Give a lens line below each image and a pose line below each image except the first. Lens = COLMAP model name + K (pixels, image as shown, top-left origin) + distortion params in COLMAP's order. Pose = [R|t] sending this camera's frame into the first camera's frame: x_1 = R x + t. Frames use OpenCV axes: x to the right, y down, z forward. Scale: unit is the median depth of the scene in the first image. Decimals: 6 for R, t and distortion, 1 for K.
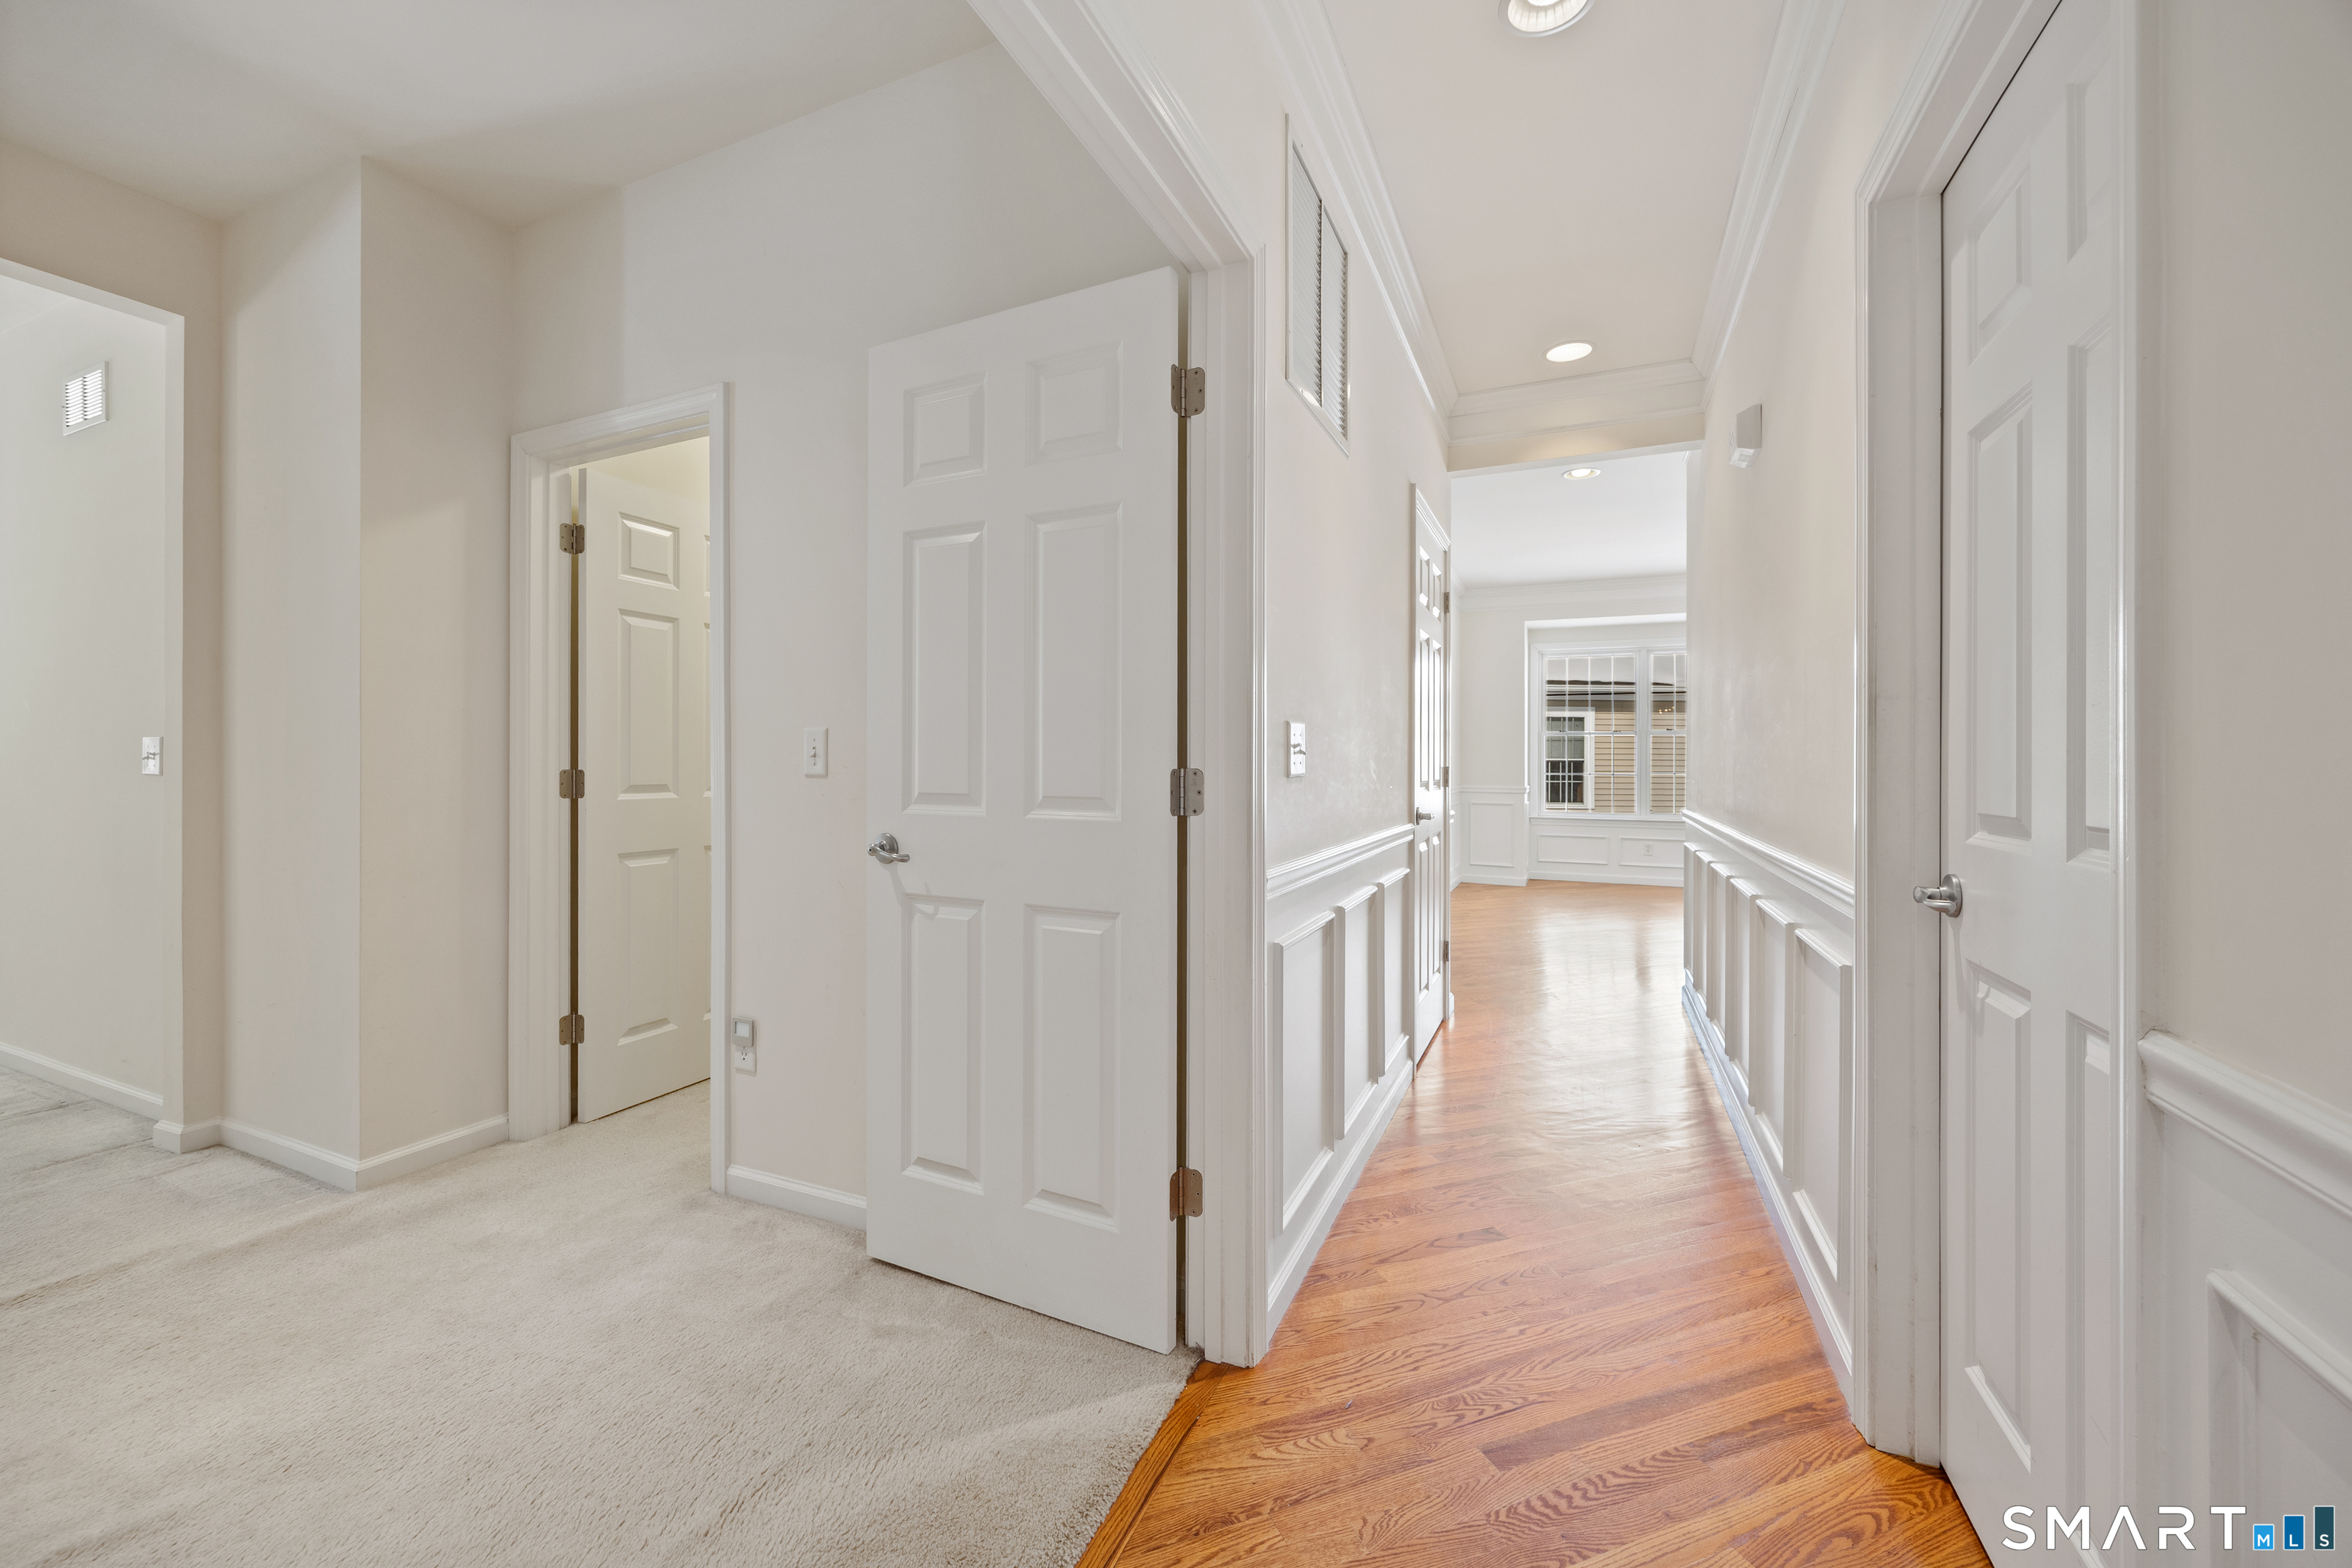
lens RADIAL K [[915.7, 0, 1165.4], [0, 915.7, 752.3], [0, 0, 1]] dist [0.001141, 0.000091]
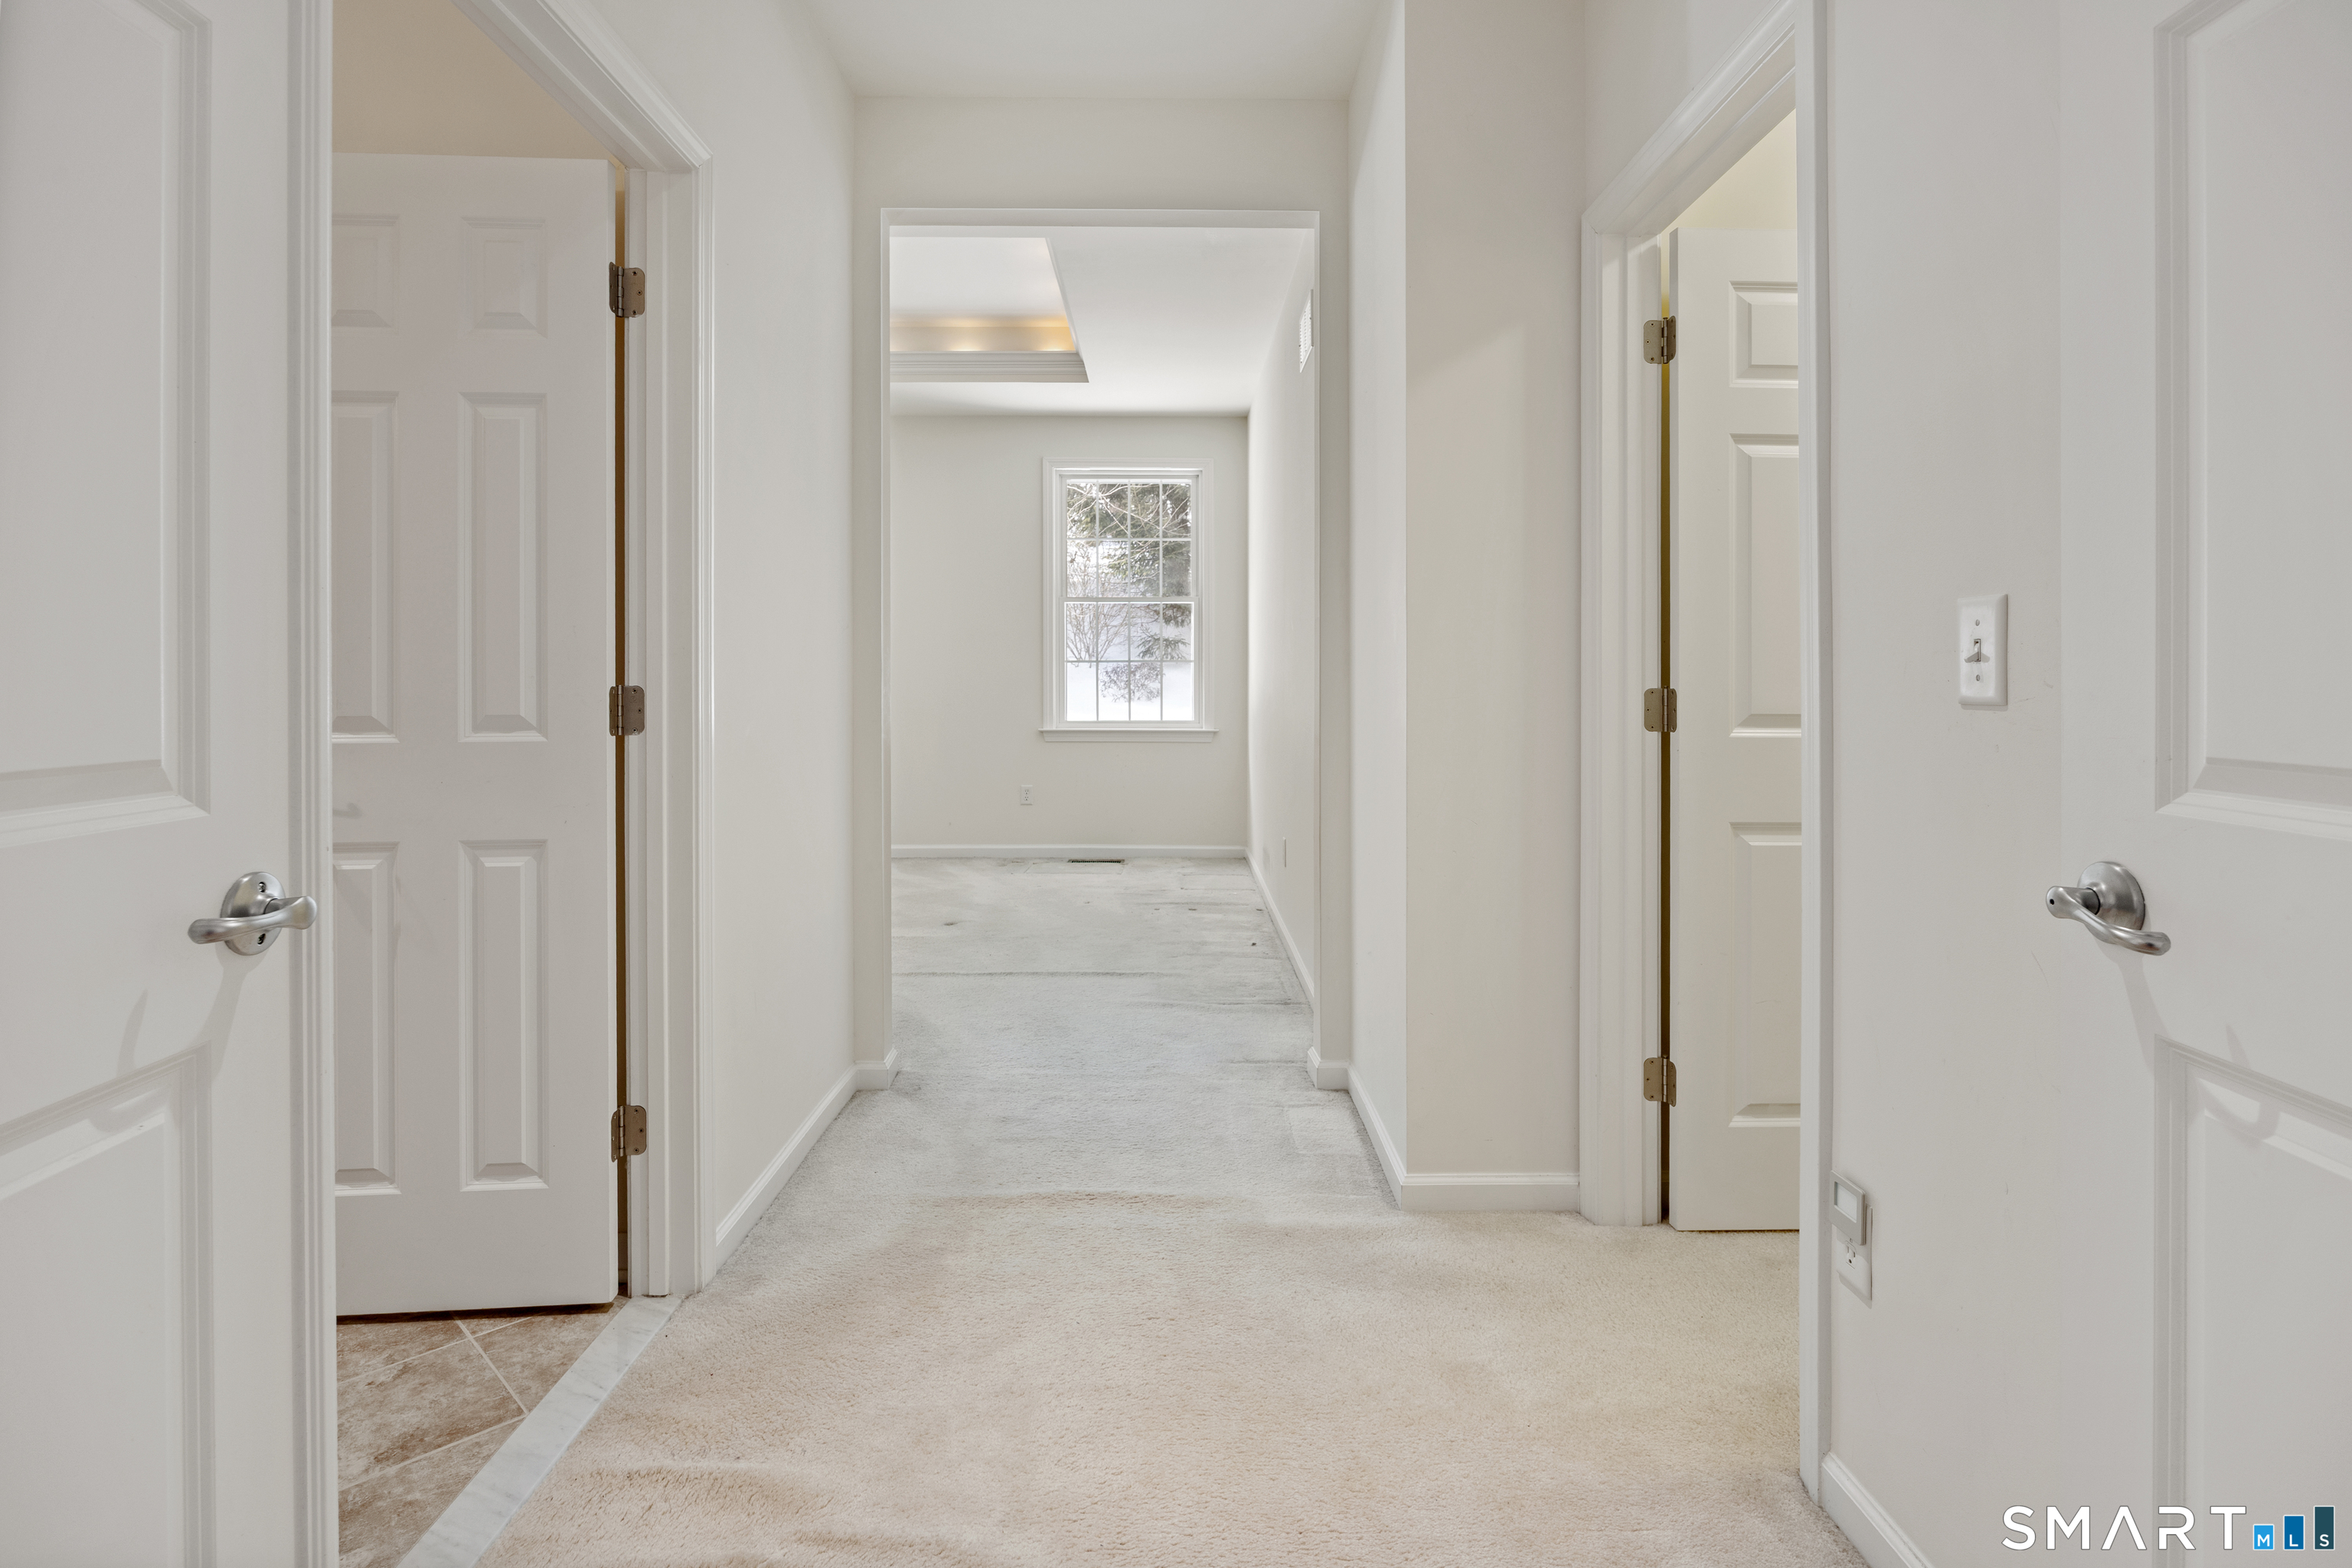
lens RADIAL K [[1174.4, 0, 1176.1], [0, 1174.4, 676.5], [0, 0, 1]] dist [-0.004683, -0.000807]
pose [[0.418721, -0.002988, -0.908110, -0.027948], [0.007444, 0.999972, 0.000142, 0.008795], [0.908084, -0.006819, 0.418732, 0.386088]]
